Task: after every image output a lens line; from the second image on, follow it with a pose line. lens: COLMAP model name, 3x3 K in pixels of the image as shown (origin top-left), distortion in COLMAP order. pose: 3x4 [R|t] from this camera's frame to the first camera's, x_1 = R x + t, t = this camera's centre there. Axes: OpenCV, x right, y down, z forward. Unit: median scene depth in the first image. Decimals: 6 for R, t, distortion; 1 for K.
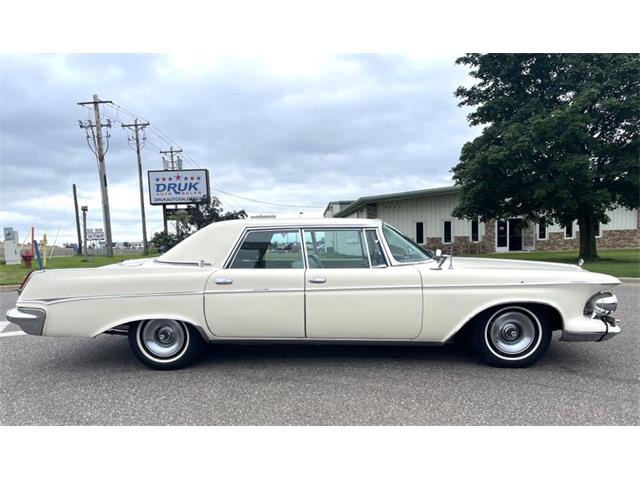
lens RADIAL K [[483.4, 0, 321.0], [0, 483.4, 301.2], [0, 0, 1]] dist [0.064064, -0.079568]
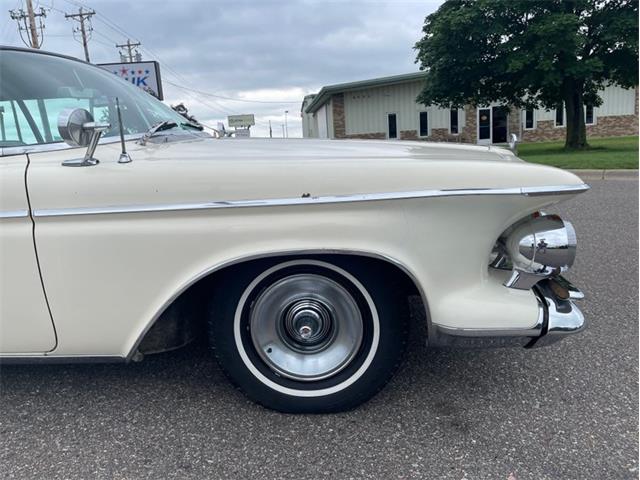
lens RADIAL K [[481.3, 0, 318.6], [0, 481.3, 243.3], [0, 0, 1]] dist [0.062191, -0.081763]
pose [[0.999532, -0.030572, -0.000469, 0.061280], [0.030503, 0.995967, 0.084375, -0.004952], [-0.002112, -0.084350, 0.996434, 0.094943]]
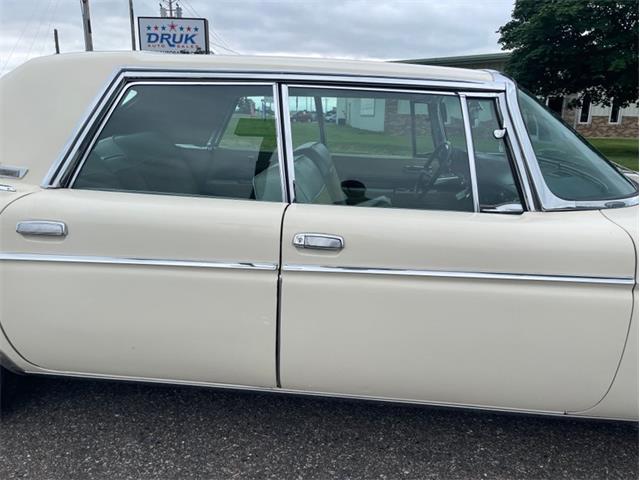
lens RADIAL K [[481.3, 0, 325.3], [0, 481.3, 242.9], [0, 0, 1]] dist [0.062191, -0.081763]
pose [[0.998464, 0.055406, 0.000765, -0.000410], [-0.054945, 0.988197, 0.142993, -0.013617], [0.007167, -0.142815, 0.989723, 0.099056]]
